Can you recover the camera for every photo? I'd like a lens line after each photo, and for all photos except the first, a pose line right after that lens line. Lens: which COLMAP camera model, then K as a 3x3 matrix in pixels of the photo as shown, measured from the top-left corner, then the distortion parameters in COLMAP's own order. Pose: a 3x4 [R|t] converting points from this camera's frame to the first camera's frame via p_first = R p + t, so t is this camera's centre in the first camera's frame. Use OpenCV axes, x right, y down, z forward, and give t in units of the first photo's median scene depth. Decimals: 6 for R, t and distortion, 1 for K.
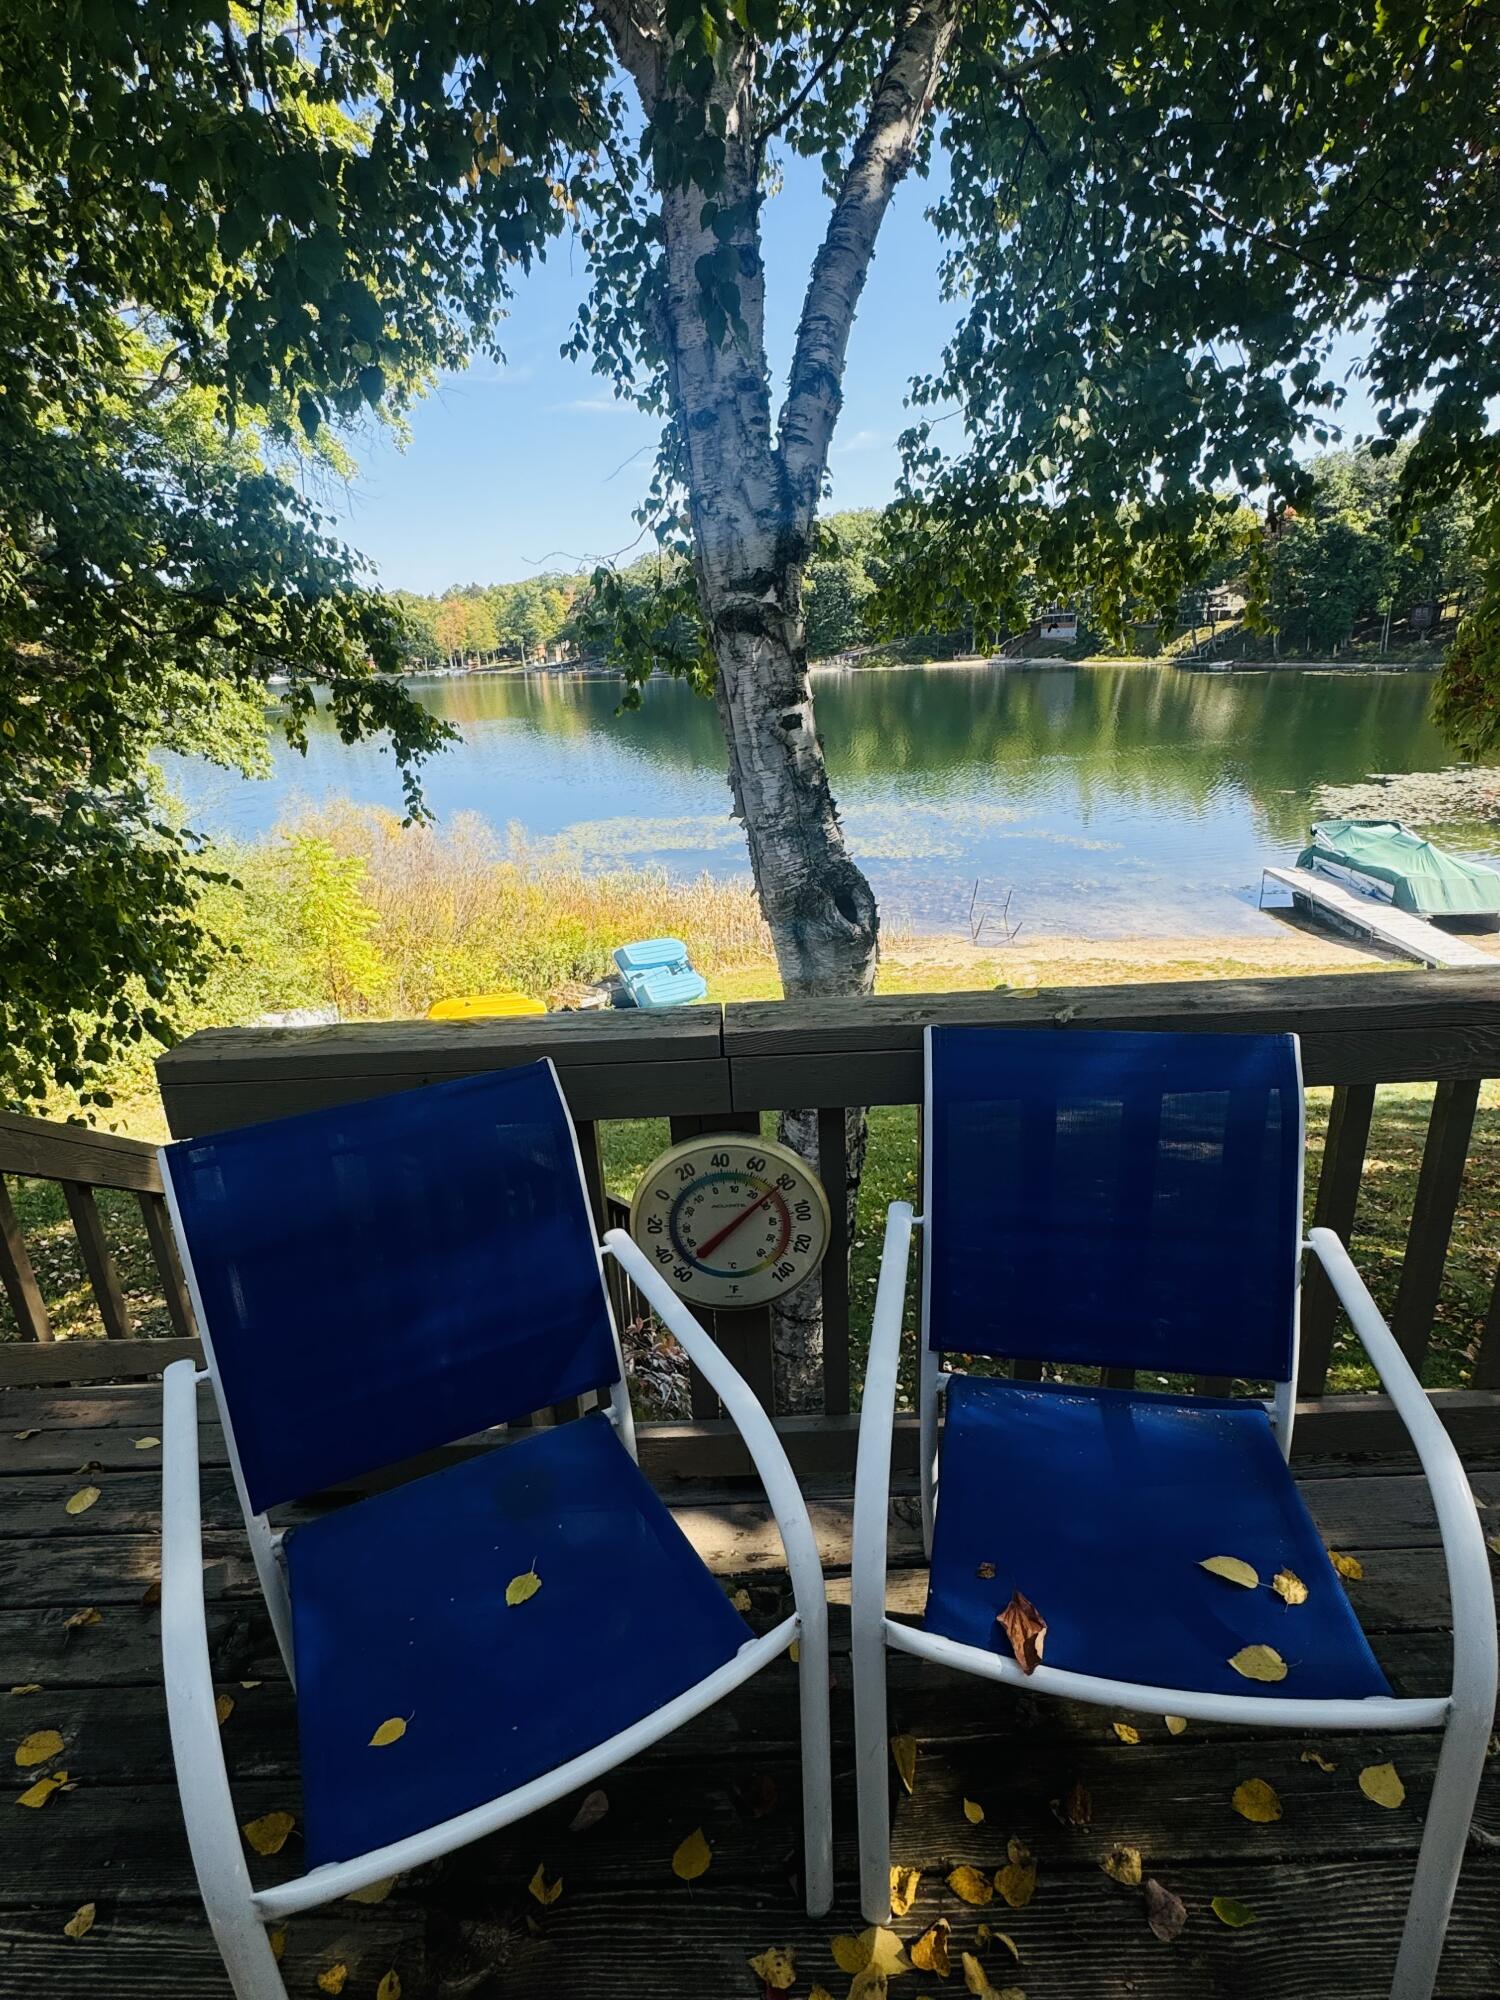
lens RADIAL K [[1045.6, 0, 750.0], [0, 1045.6, 1000.0], [0, 0, 1]] dist [-0.004996, 0.001017]
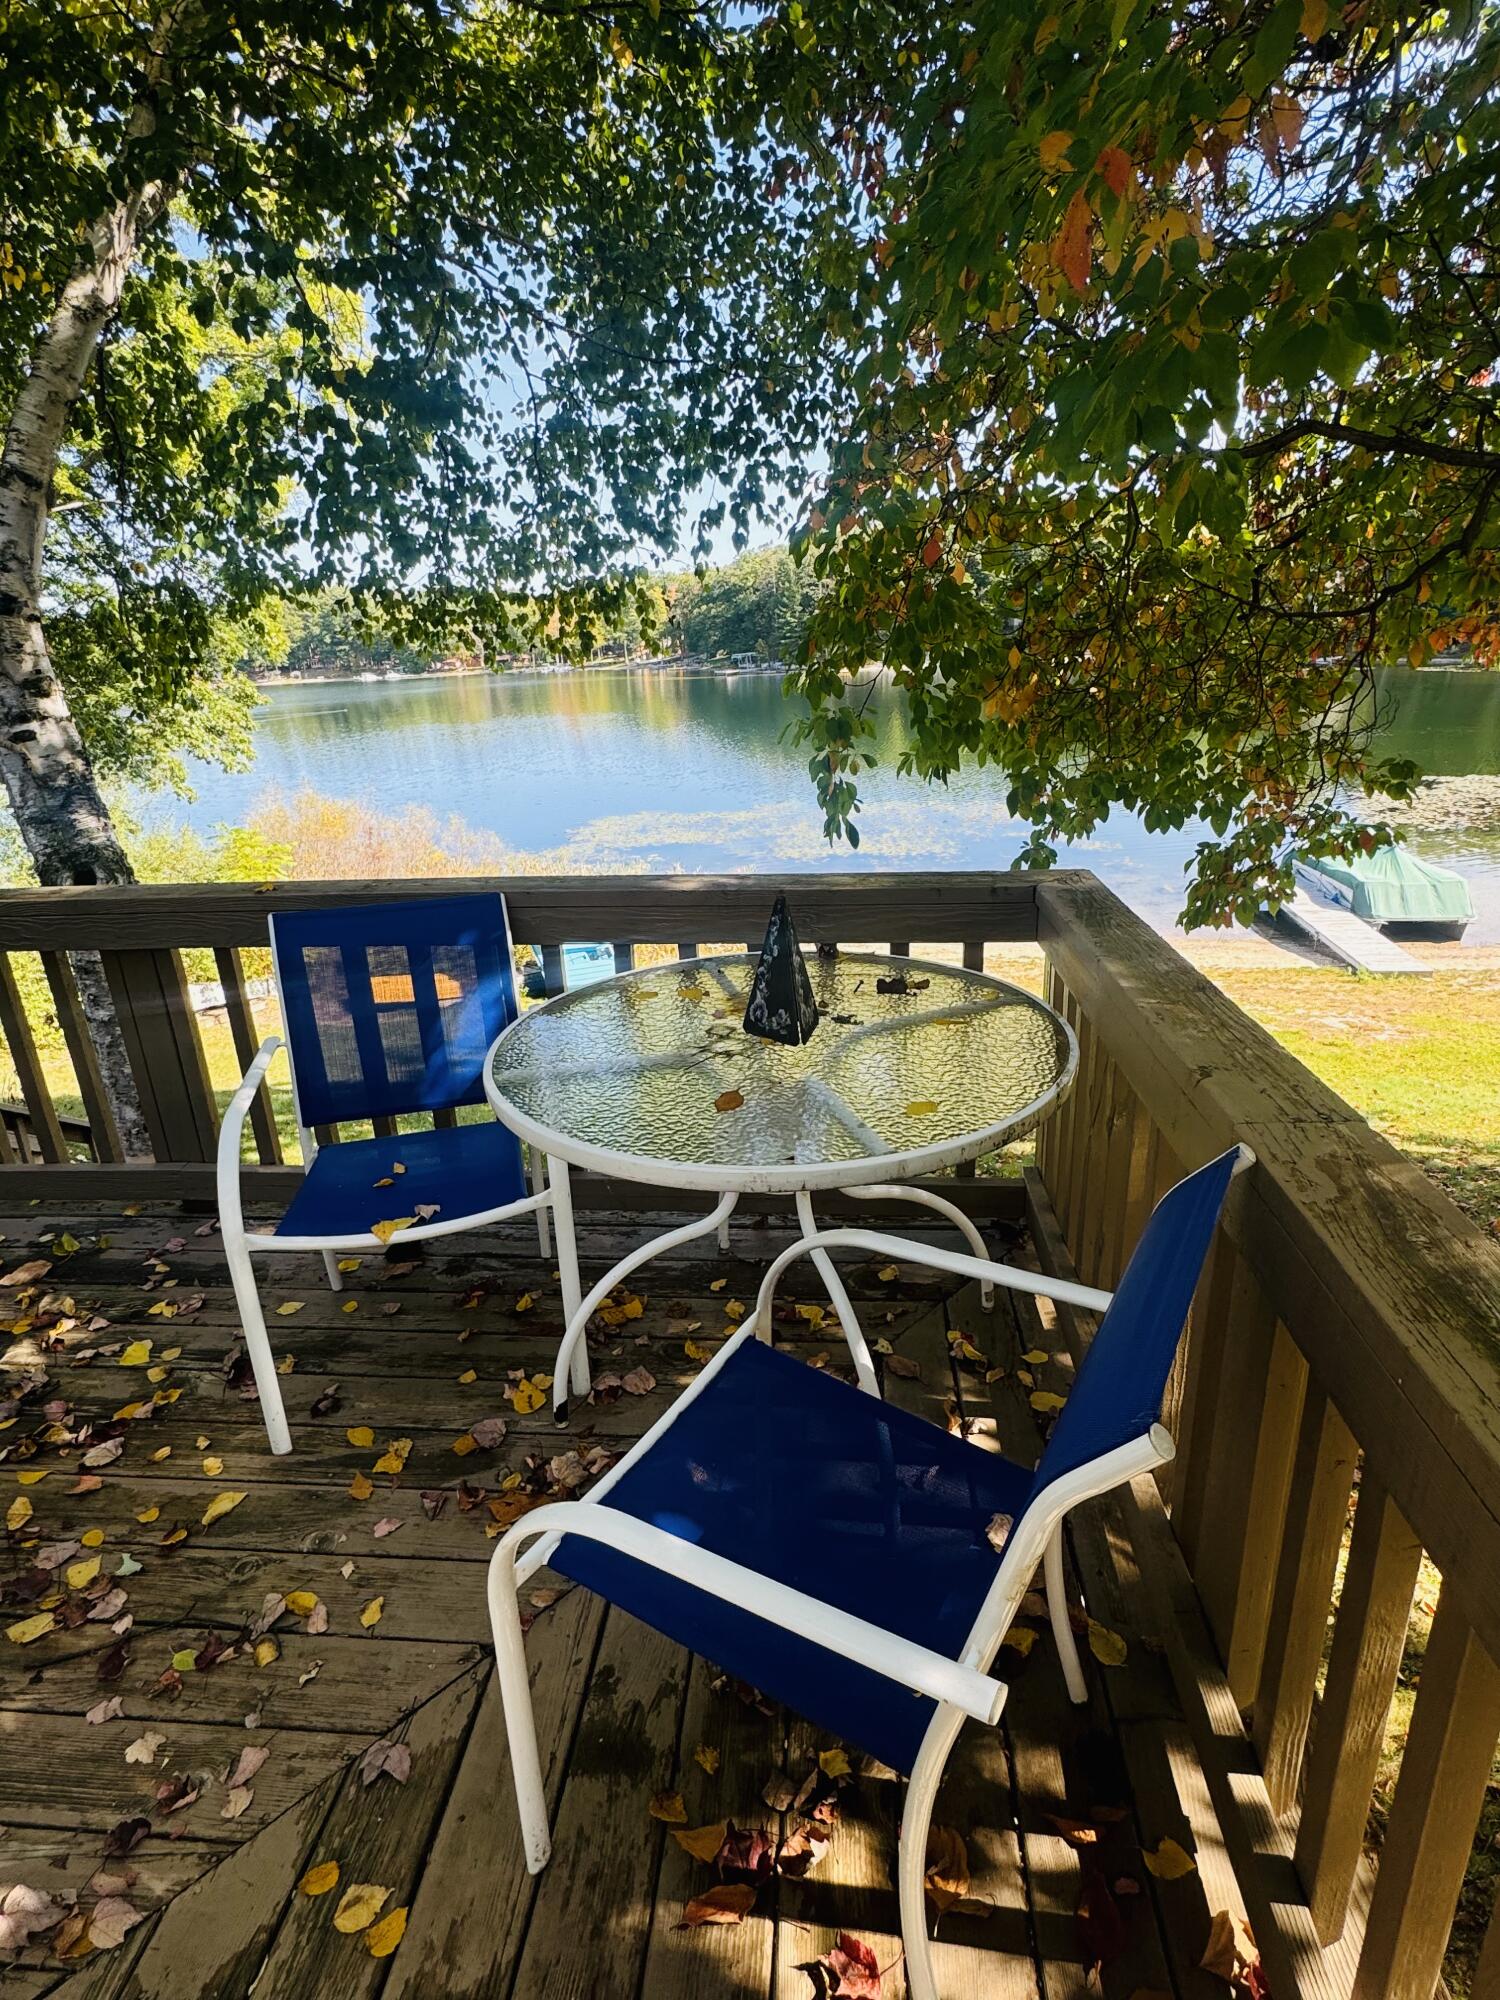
lens RADIAL K [[1045.6, 0, 750.0], [0, 1045.6, 1000.0], [0, 0, 1]] dist [-0.004996, 0.001017]
pose [[0.994562, 0.029260, -0.099953, 0.193694], [-0.028886, 0.999569, 0.005189, 0.005496], [0.100062, -0.002273, 0.994979, -0.037041]]
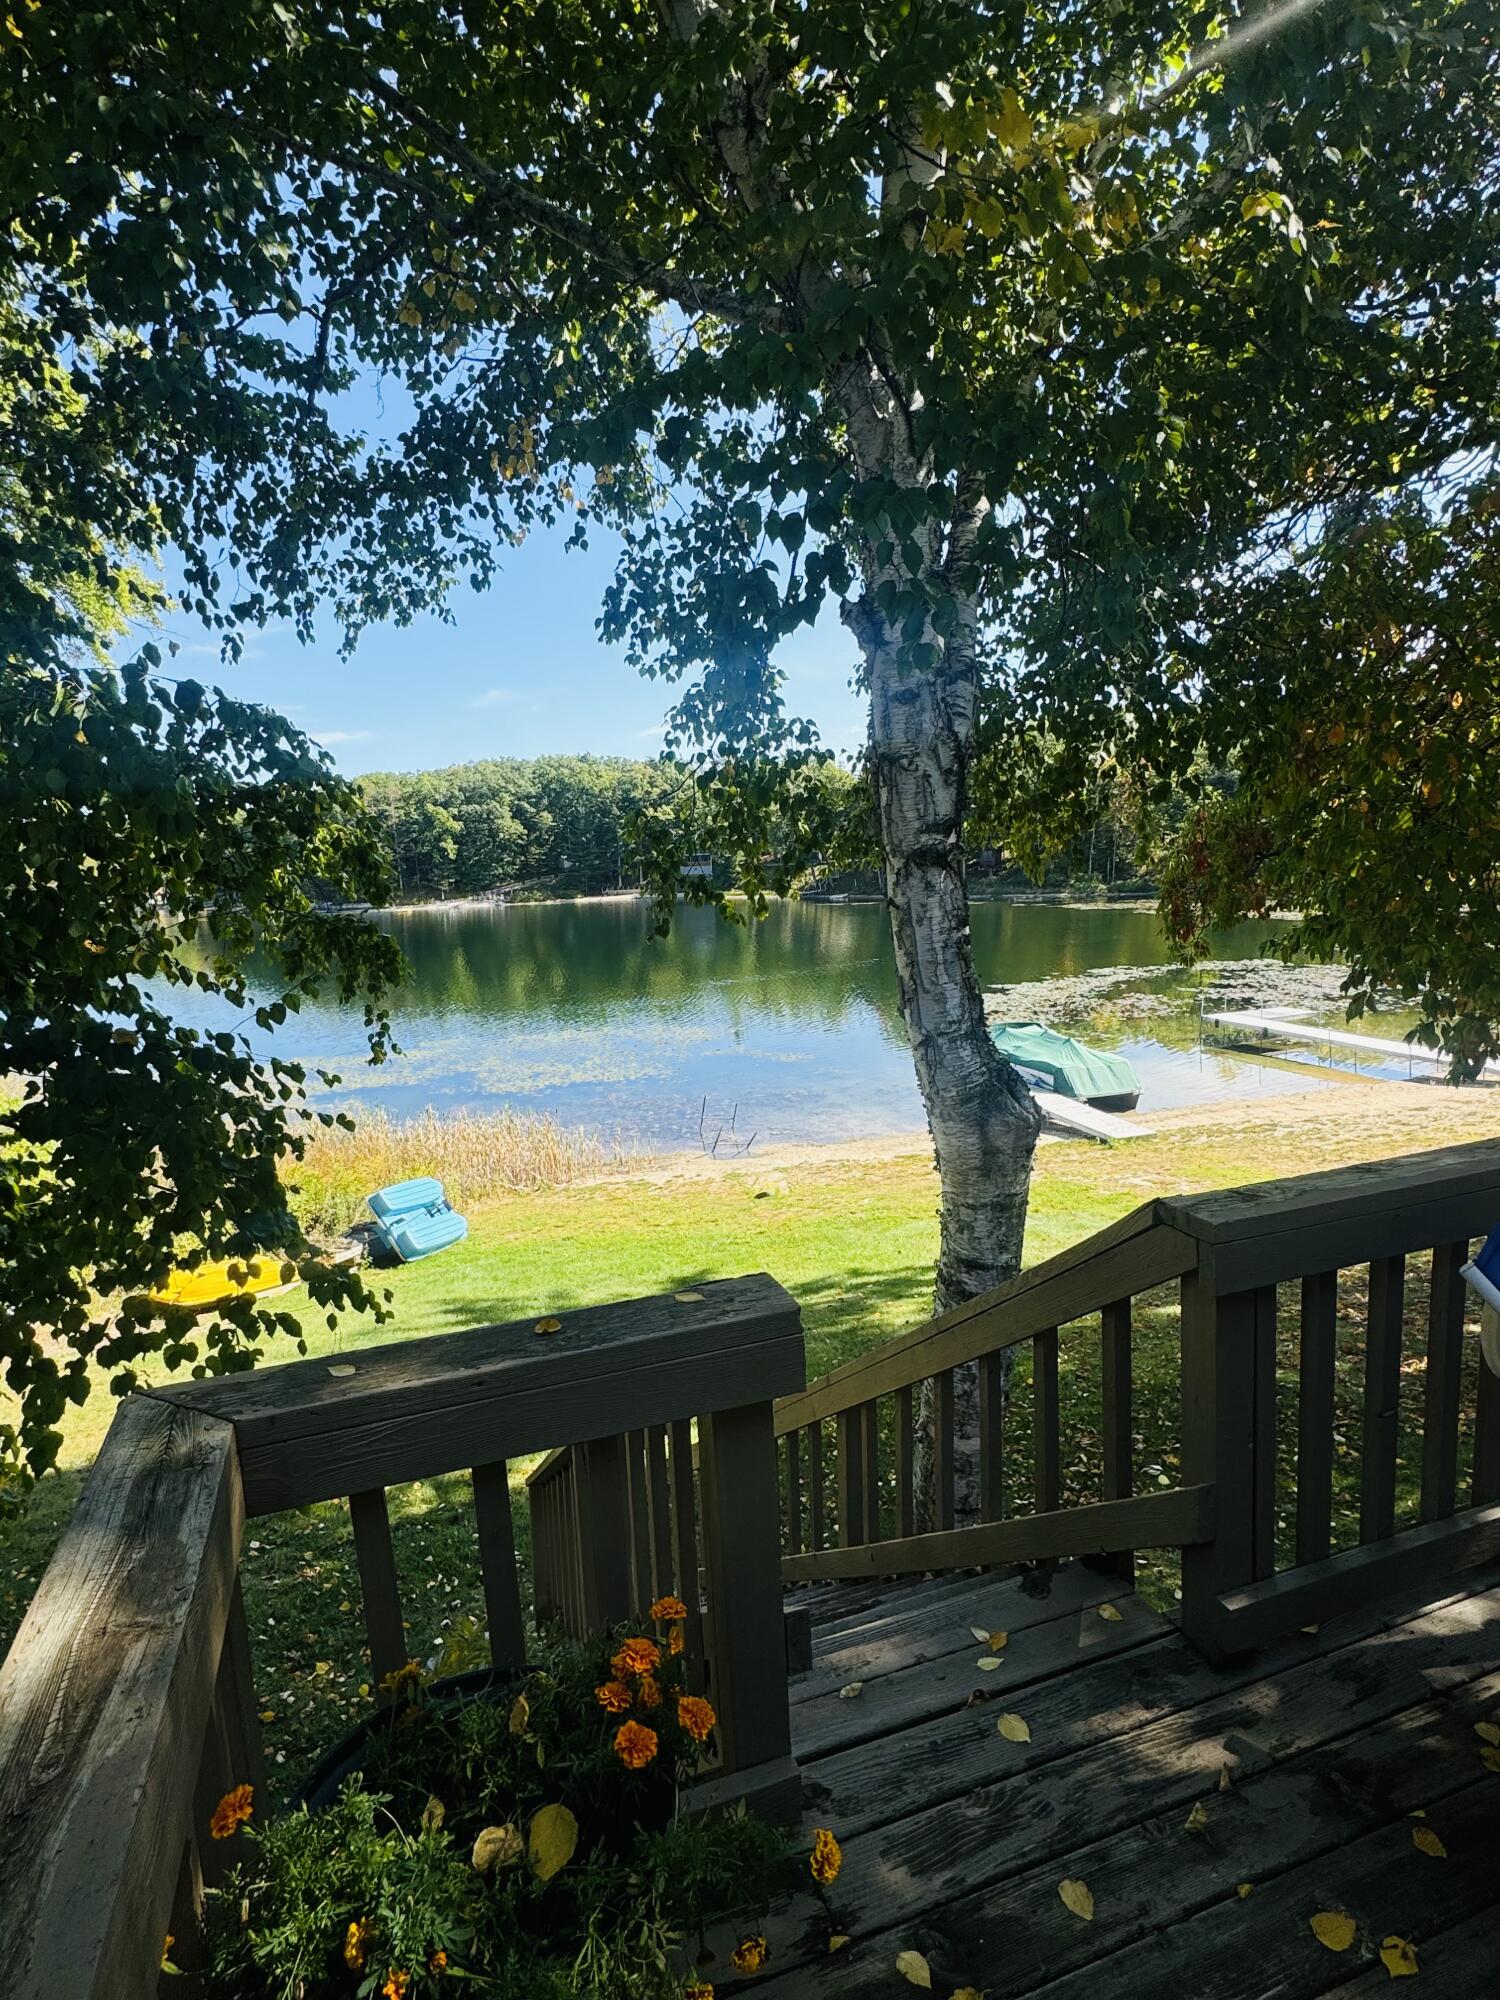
lens RADIAL K [[1044.5, 0, 750.0], [0, 1044.5, 1000.0], [0, 0, 1]] dist [-0.001321, -0.000079]
pose [[0.944868, -0.038981, 0.325122, -0.100803], [0.107226, 0.974980, -0.194724, -0.000771], [-0.309397, 0.218850, 0.925407, 0.004275]]
